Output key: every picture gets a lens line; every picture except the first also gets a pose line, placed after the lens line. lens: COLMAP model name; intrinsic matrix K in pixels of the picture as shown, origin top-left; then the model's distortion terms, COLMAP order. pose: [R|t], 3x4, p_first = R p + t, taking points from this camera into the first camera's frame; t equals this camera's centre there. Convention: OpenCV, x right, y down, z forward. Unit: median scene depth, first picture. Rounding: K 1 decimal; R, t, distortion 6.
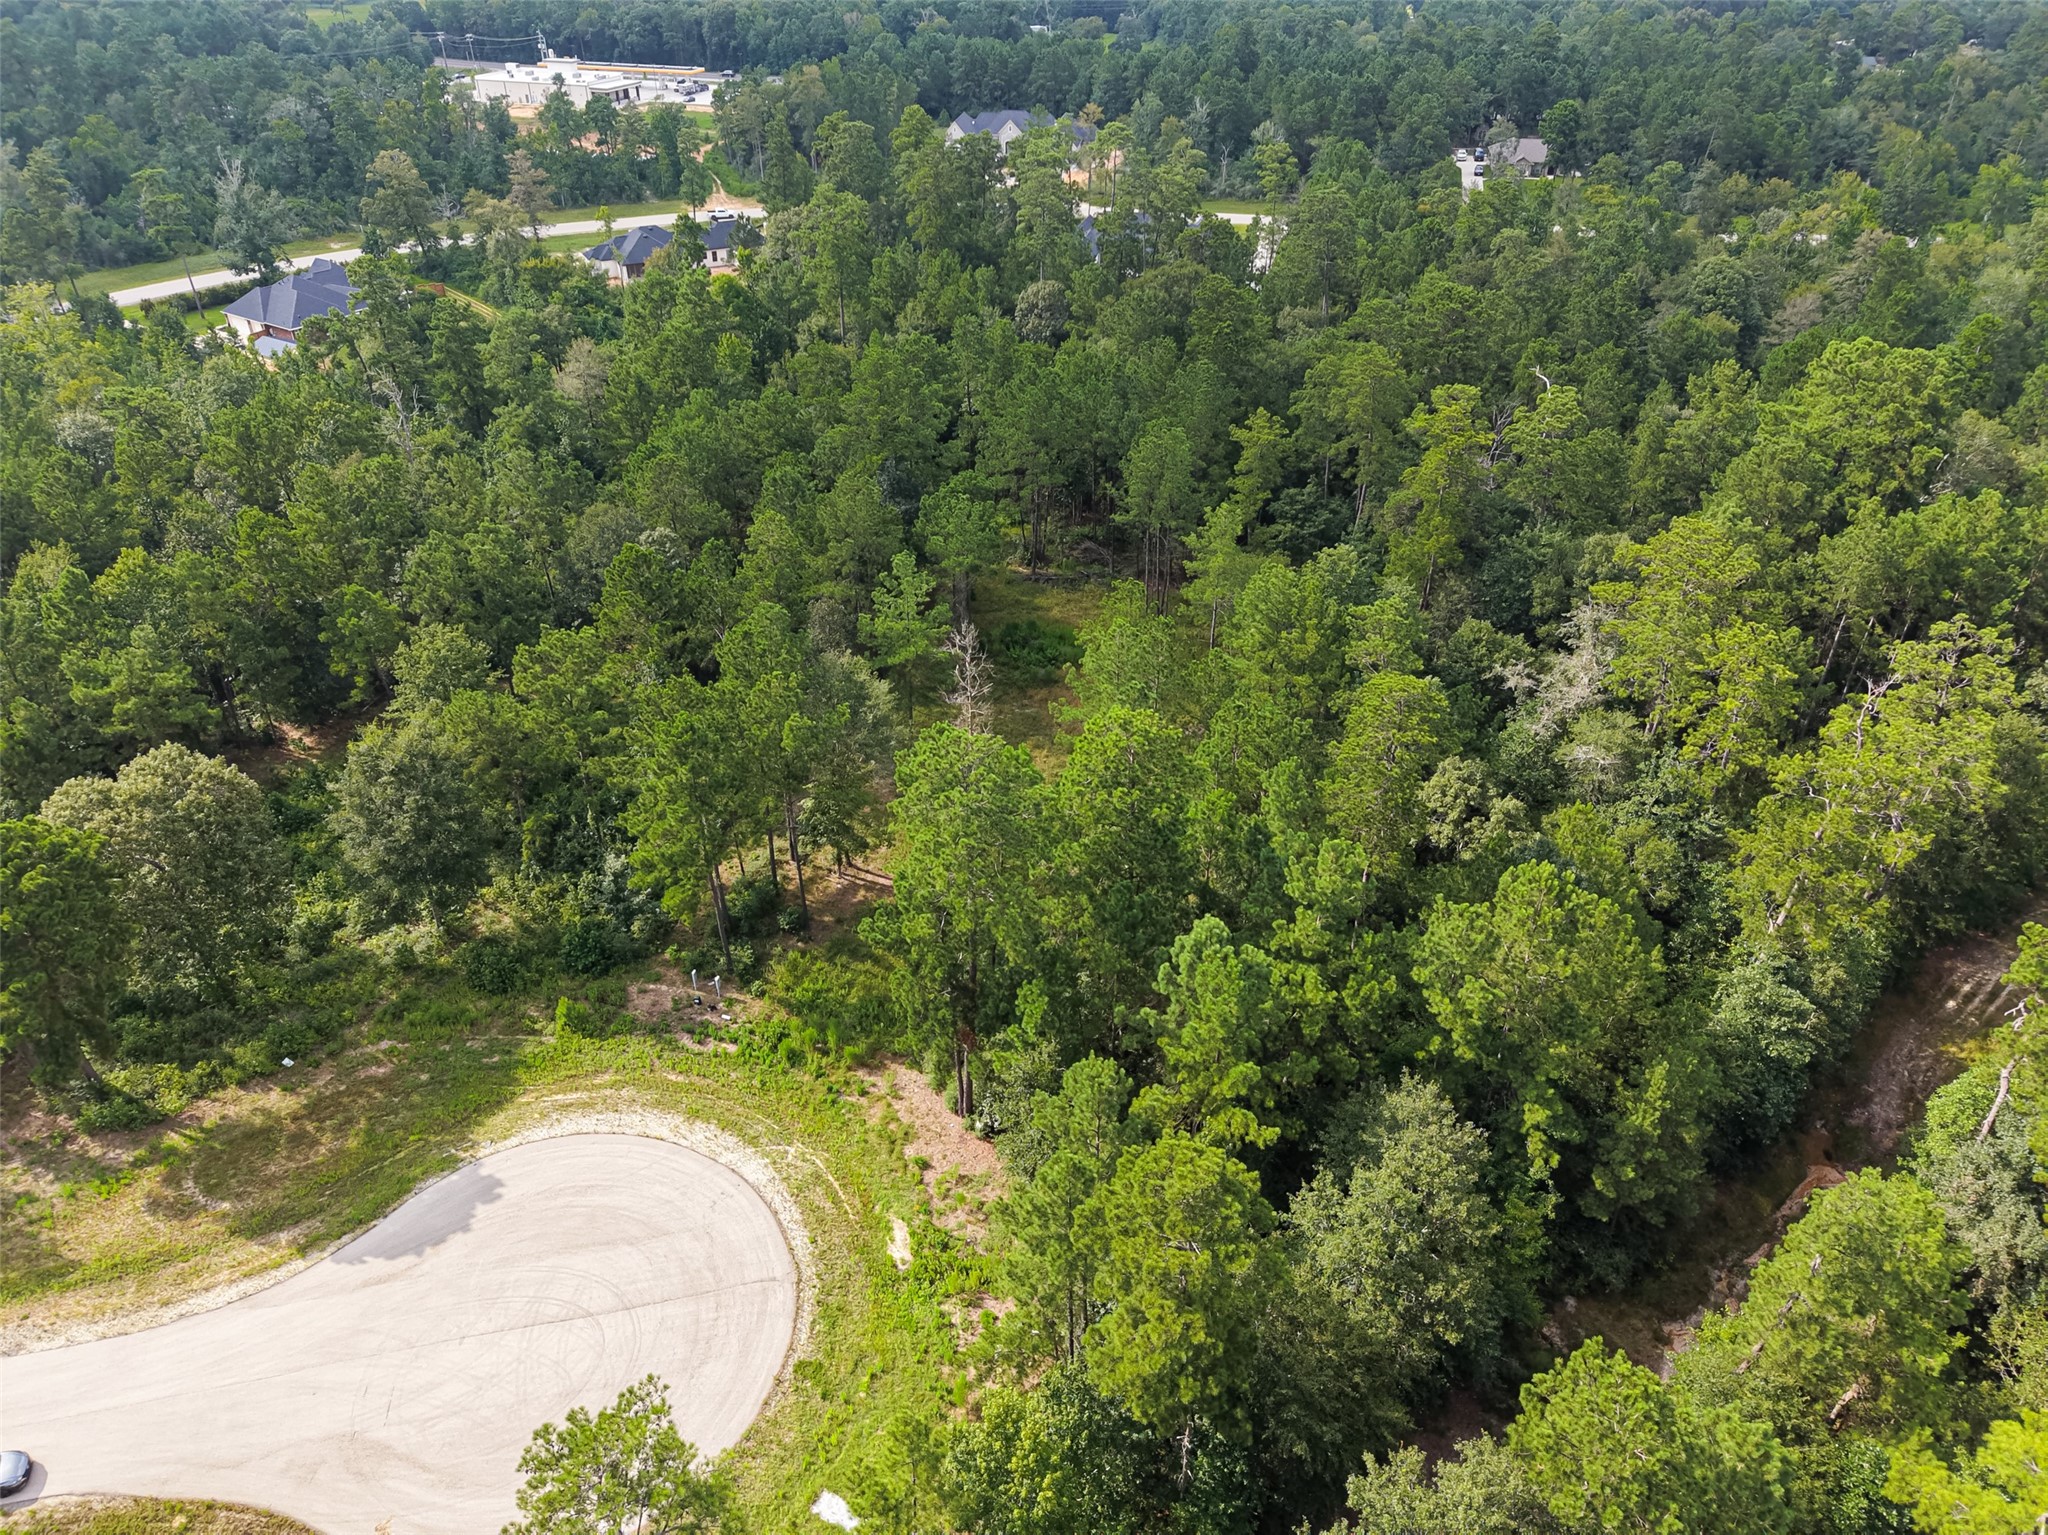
lens RADIAL K [[1366.5, 0, 1016.8], [0, 1366.5, 780.3], [0, 0, 1]] dist [0.023080, -0.019305]
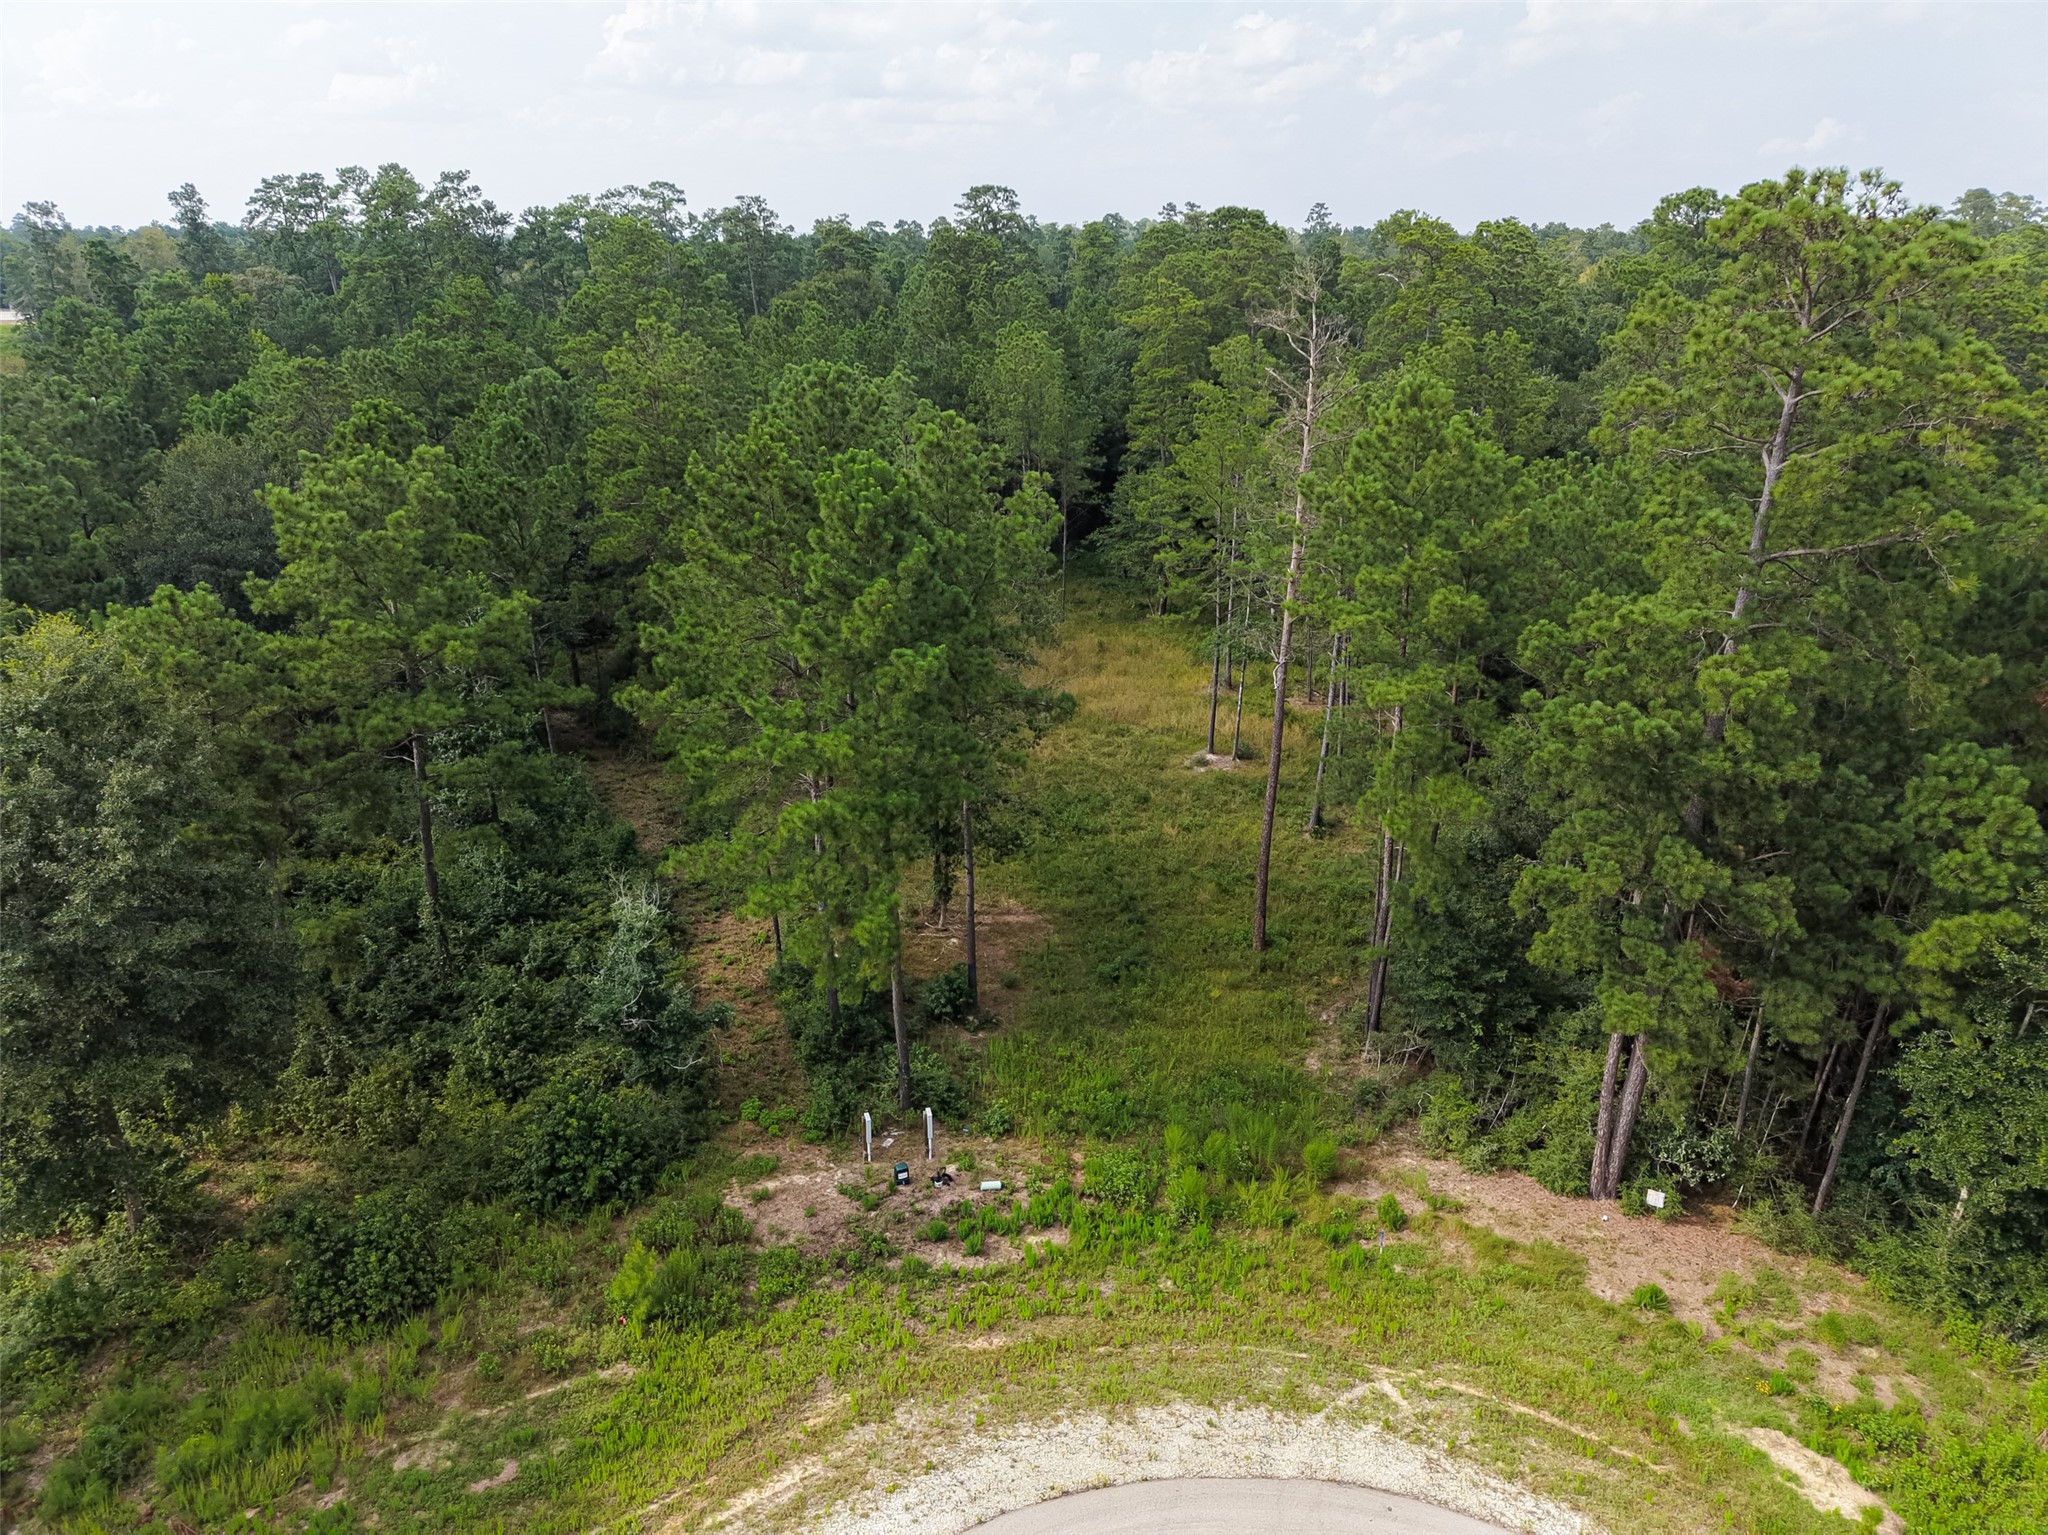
lens RADIAL K [[1366.5, 0, 1023.4], [0, 1366.5, 786.2], [0, 0, 1]] dist [0.023080, -0.019305]
pose [[0.881163, -0.170543, 0.440983, -0.400833], [0.258931, 0.954447, -0.148273, 0.126812], [-0.395609, 0.244837, 0.885183, 0.615106]]
